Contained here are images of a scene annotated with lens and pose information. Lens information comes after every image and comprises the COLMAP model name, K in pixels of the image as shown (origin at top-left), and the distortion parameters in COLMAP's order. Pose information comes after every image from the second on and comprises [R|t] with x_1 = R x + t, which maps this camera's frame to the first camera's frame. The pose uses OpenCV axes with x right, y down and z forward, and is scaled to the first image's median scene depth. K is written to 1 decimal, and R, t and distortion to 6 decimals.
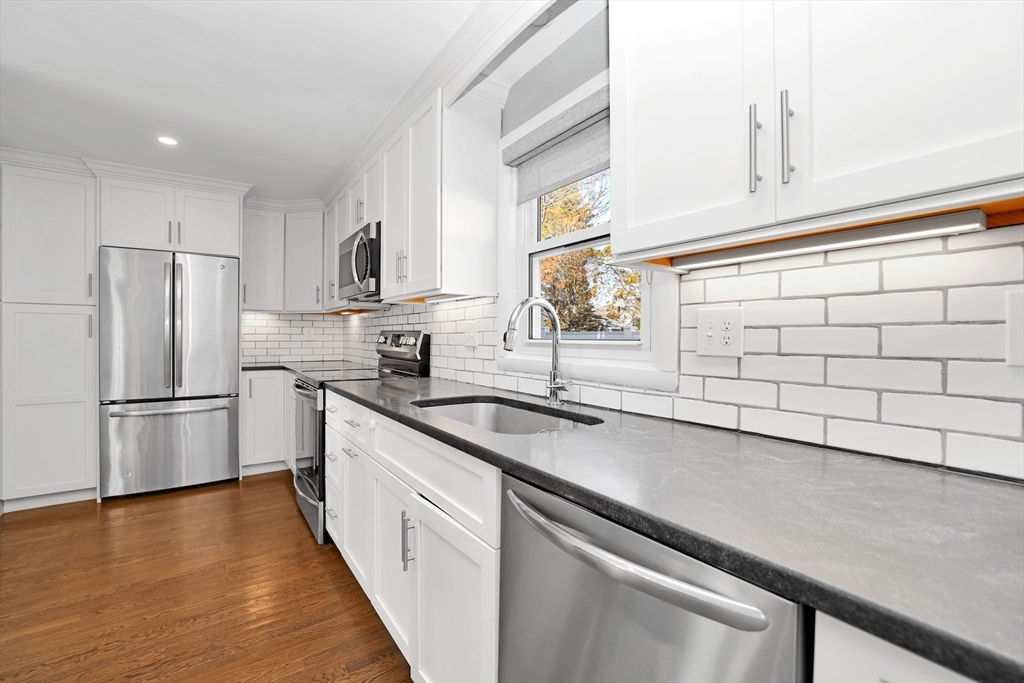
lens RADIAL K [[443.0, 0, 510.8], [0, 443.0, 338.4], [0, 0, 1]] dist [-0.045923, 0.017486]
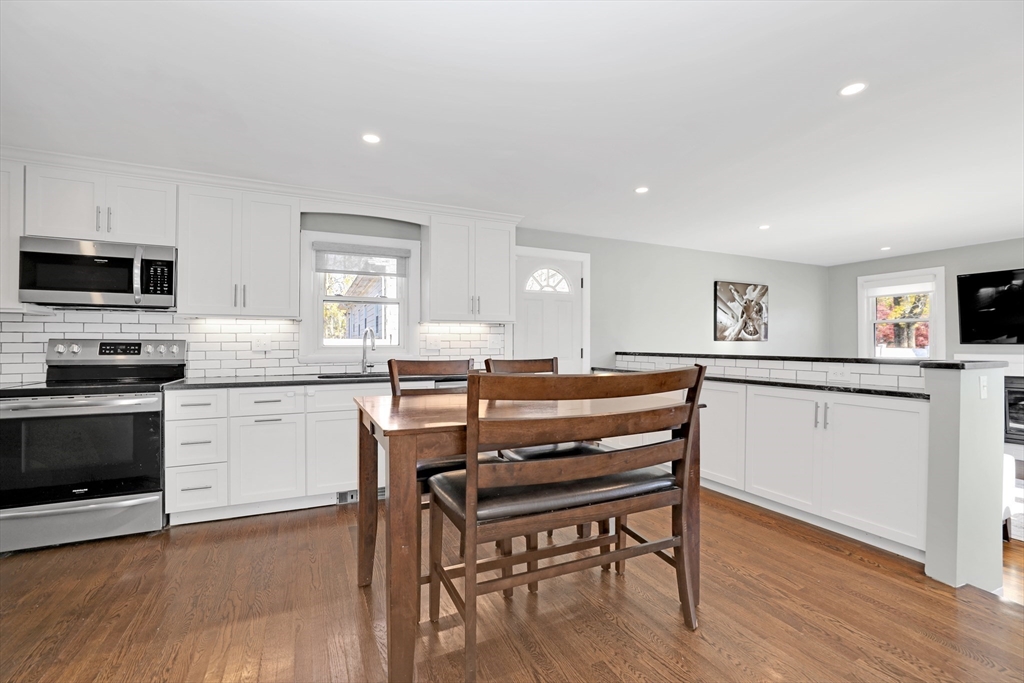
lens RADIAL K [[480.3, 0, 522.6], [0, 480.3, 344.4], [0, 0, 1]] dist [-0.016792, 0.000578]
pose [[0.155434, -0.008784, 0.987807, -1.392014], [0.006481, 0.999948, 0.007873, -0.009945], [-0.987825, 0.005178, 0.155482, -0.119008]]
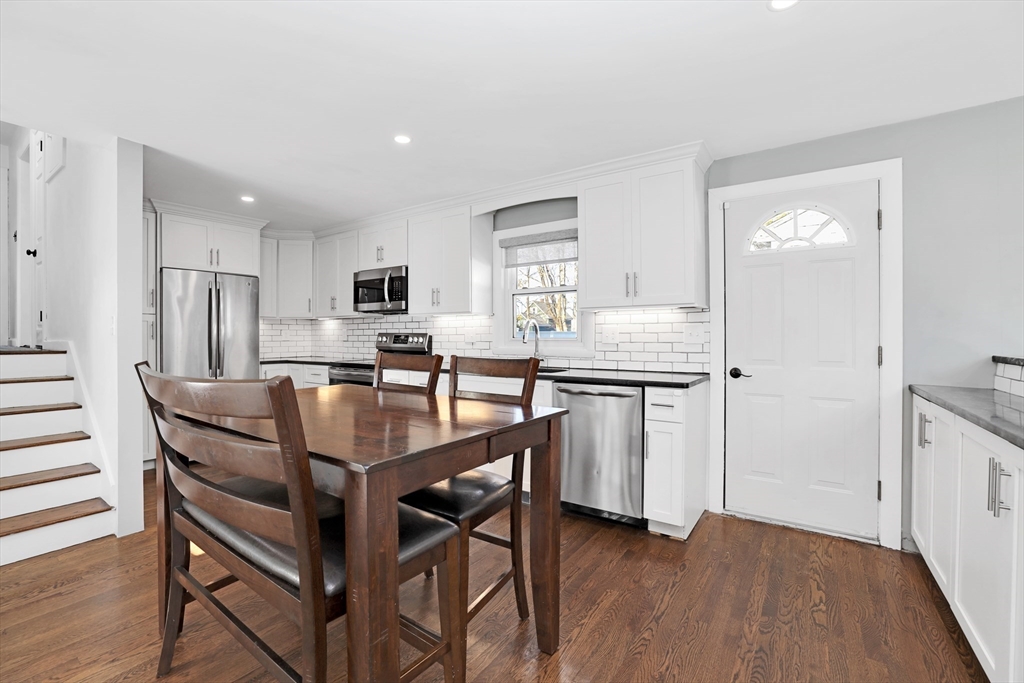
lens RADIAL K [[453.1, 0, 501.1], [0, 453.1, 337.7], [0, 0, 1]] dist [-0.057445, 0.021970]
pose [[0.948295, -0.005141, 0.317349, -0.489063], [0.005448, 0.999985, -0.000077, 0.000277], [-0.317344, 0.001802, 0.948309, -0.667842]]
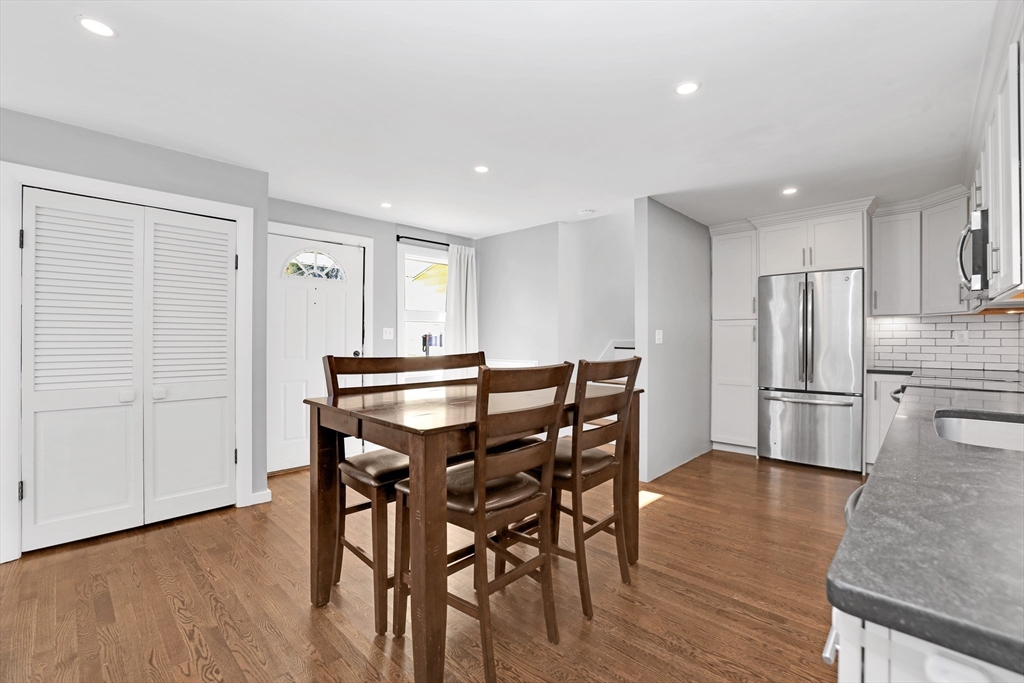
lens RADIAL K [[434.2, 0, 513.7], [0, 434.2, 338.5], [0, 0, 1]] dist [-0.033854, 0.000391]
pose [[0.187175, -0.003555, -0.982320, 0.330089], [-0.004741, 0.999979, -0.004523, -0.001786], [0.982315, 0.005503, 0.187154, -0.060383]]
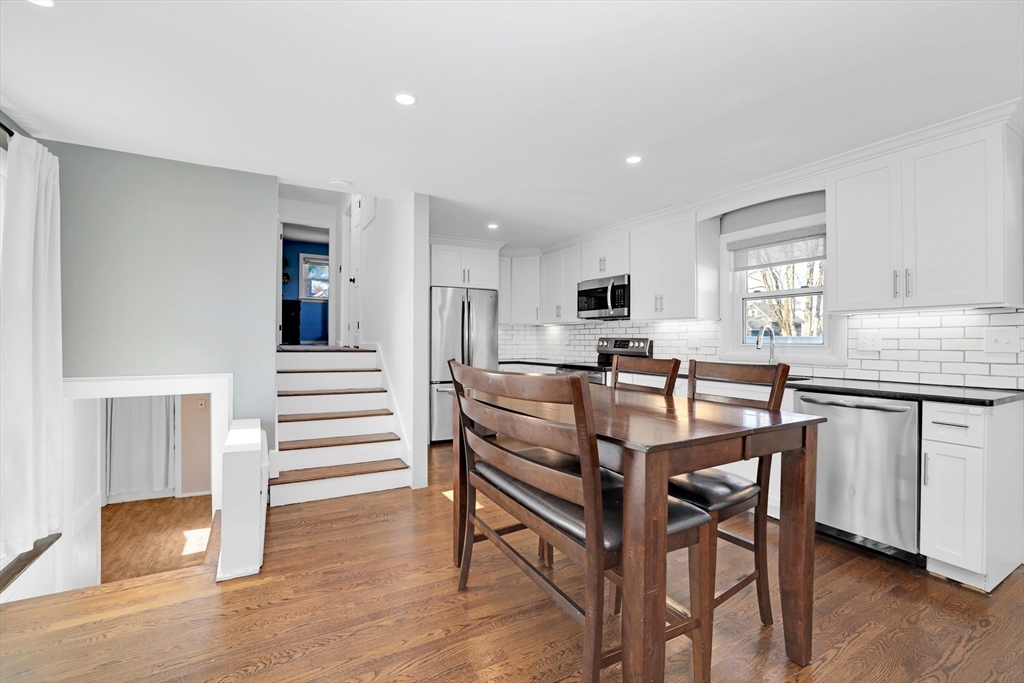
lens RADIAL K [[440.7, 0, 494.3], [0, 440.7, 340.9], [0, 0, 1]] dist [-0.046048, 0.013407]
pose [[0.990296, 0.001314, -0.138967, -0.569256], [-0.001856, 0.999991, -0.003771, -0.000420], [0.138961, 0.003992, 0.990290, -0.744612]]
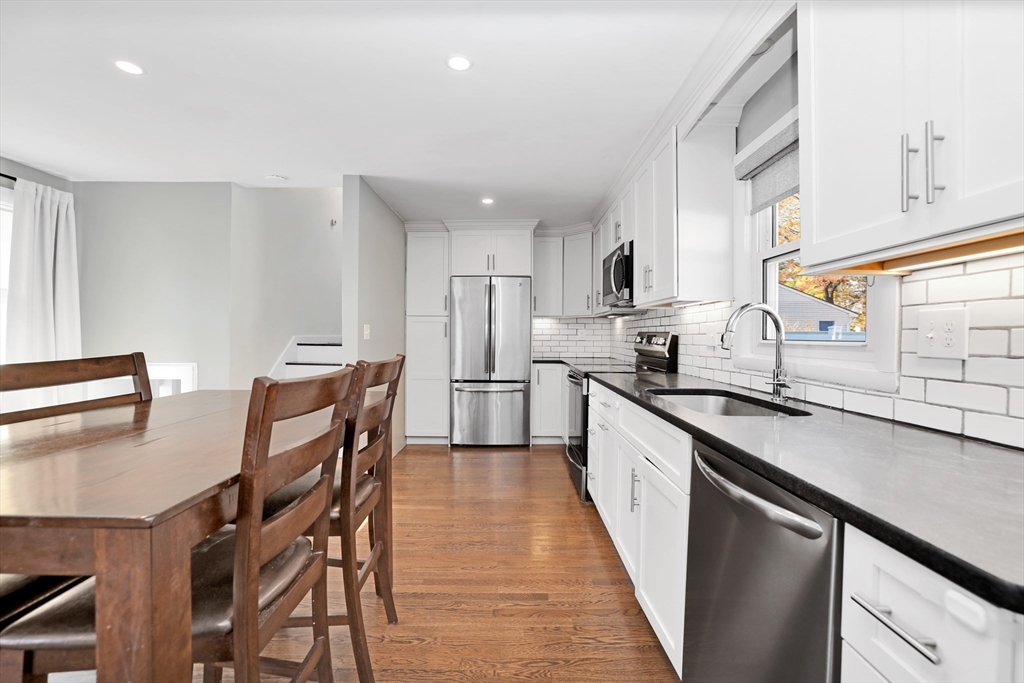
lens RADIAL K [[438.1, 0, 503.9], [0, 438.1, 340.9], [0, 0, 1]] dist [-0.026155, 0.000404]
pose [[0.811787, 0.007407, -0.583906, 0.109112], [-0.004563, 0.999969, 0.006342, 0.000321], [0.583935, -0.002484, 0.811796, -0.158584]]
